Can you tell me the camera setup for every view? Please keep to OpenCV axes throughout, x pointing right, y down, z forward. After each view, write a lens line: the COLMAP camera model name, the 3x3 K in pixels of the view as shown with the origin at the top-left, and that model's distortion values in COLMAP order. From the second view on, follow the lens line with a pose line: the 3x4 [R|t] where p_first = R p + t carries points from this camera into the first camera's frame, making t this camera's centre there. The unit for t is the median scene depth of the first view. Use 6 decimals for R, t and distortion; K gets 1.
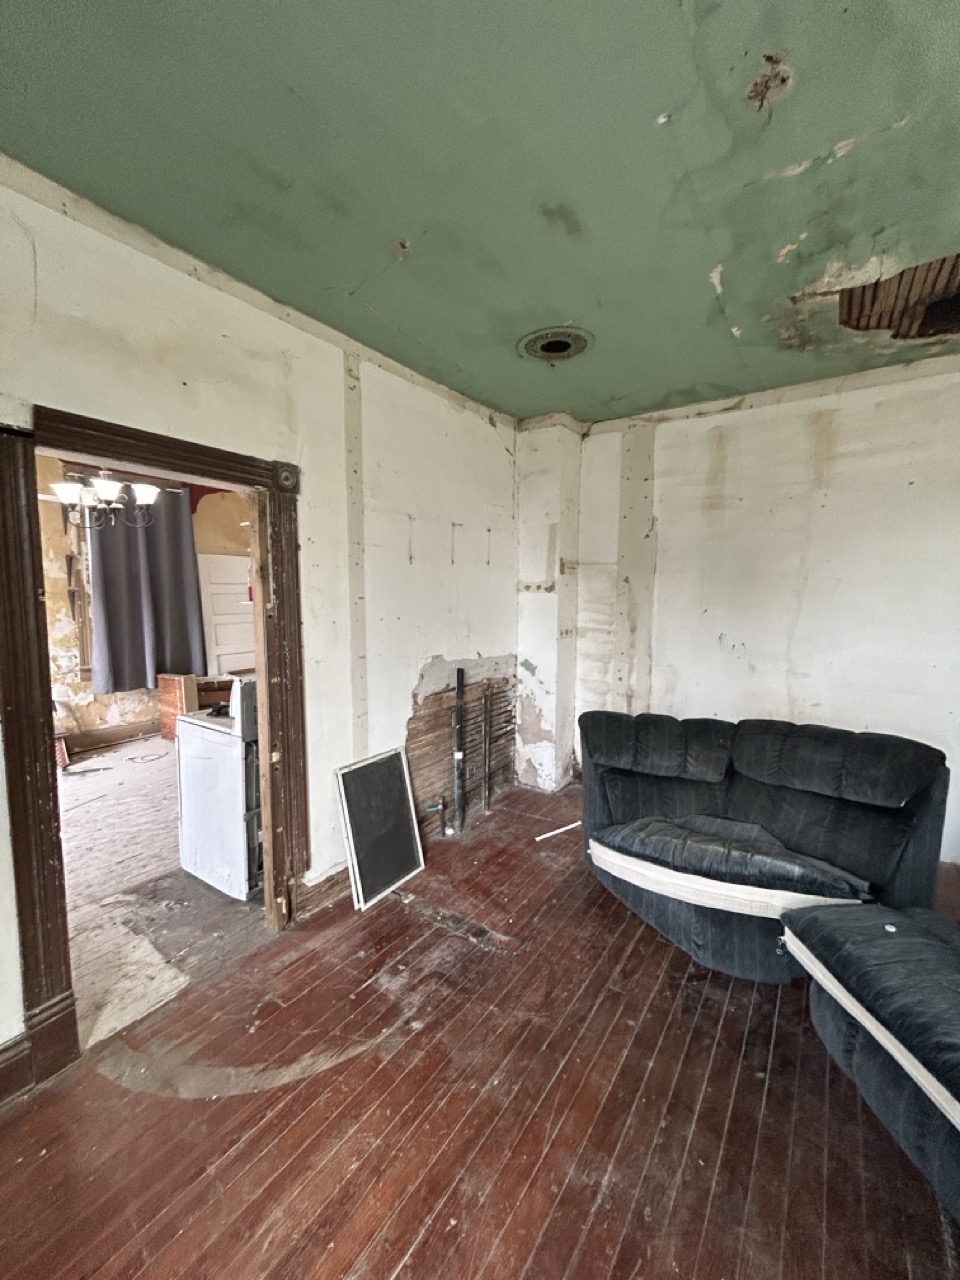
lens RADIAL K [[524.6, 0, 482.7], [0, 524.6, 640.7], [0, 0, 1]] dist [-0.002475, 0.001046]
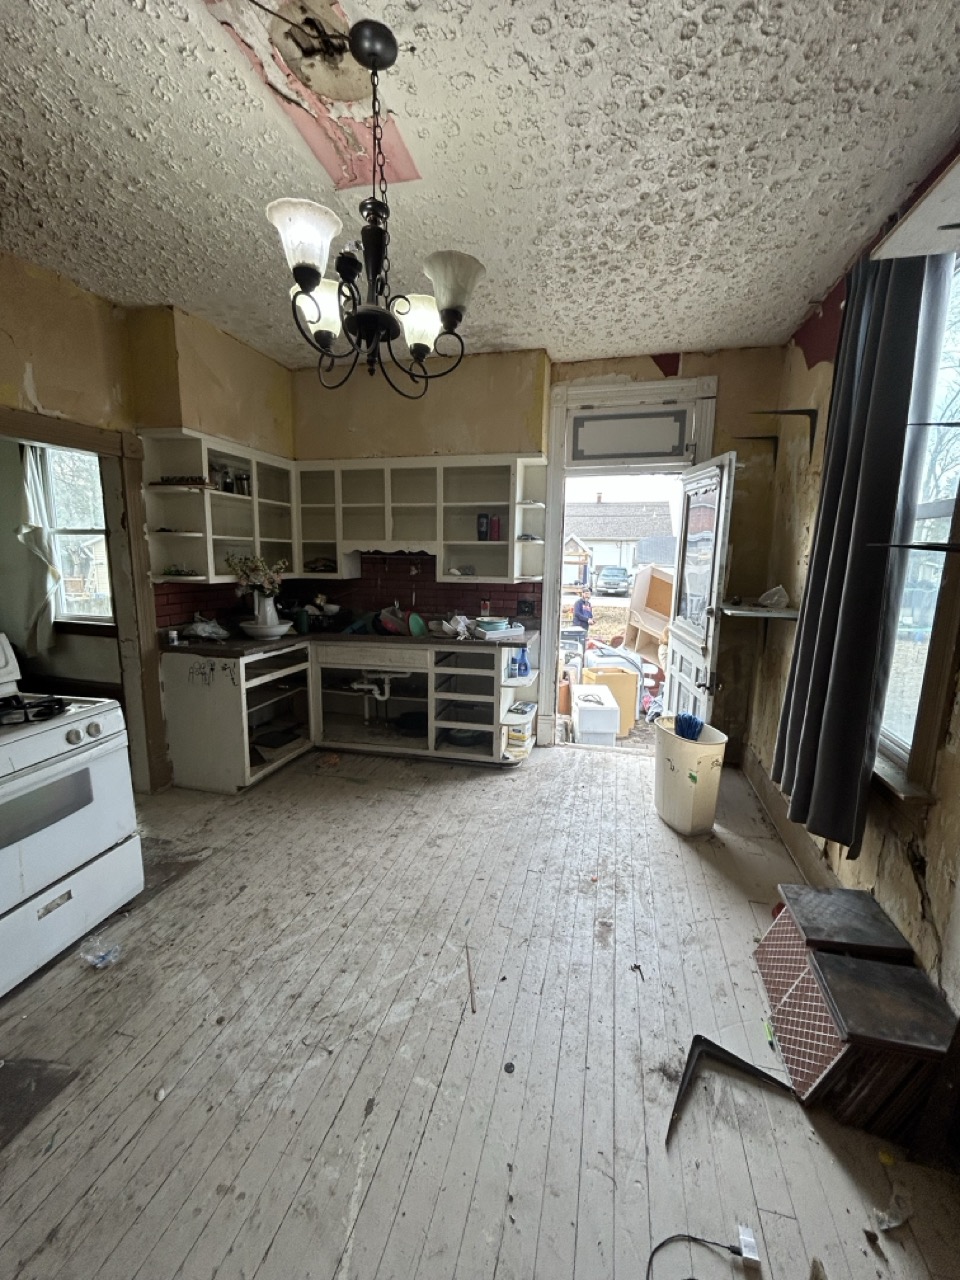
lens RADIAL K [[524.6, 0, 488.3], [0, 524.6, 638.7], [0, 0, 1]] dist [-0.002475, 0.001046]
pose [[-0.936630, 0.037405, -0.348317, -0.487996], [-0.054986, 0.966262, 0.251623, -0.099338], [0.345977, 0.254830, -0.902974, 1.095168]]
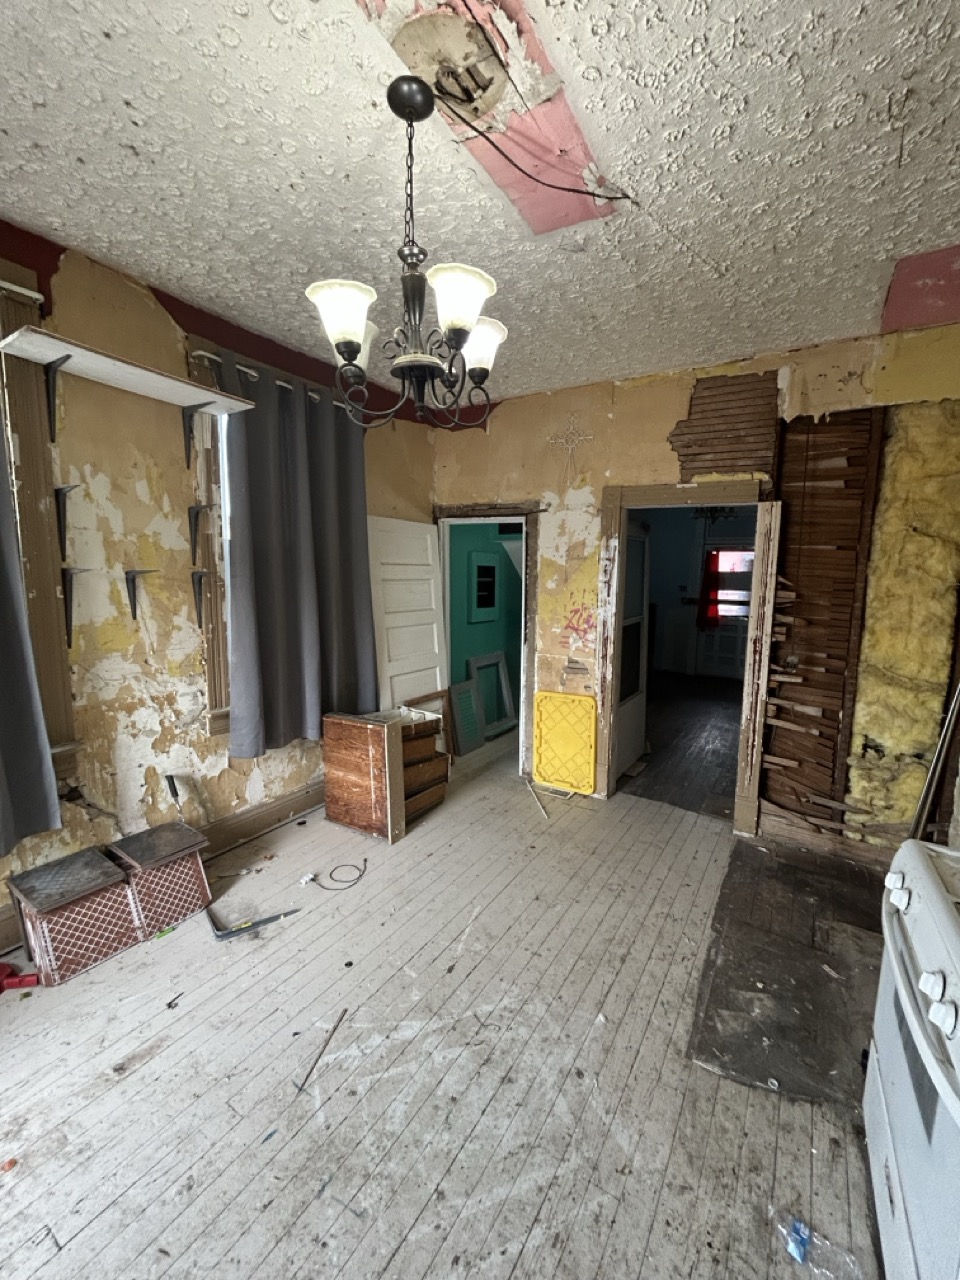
lens RADIAL K [[524.6, 0, 484.6], [0, 524.6, 644.2], [0, 0, 1]] dist [-0.002475, 0.001046]
pose [[0.999327, 0.005366, 0.036292, -0.508134], [-0.006623, 0.999379, 0.034603, -0.042848], [-0.036083, -0.034820, 0.998742, 0.444580]]
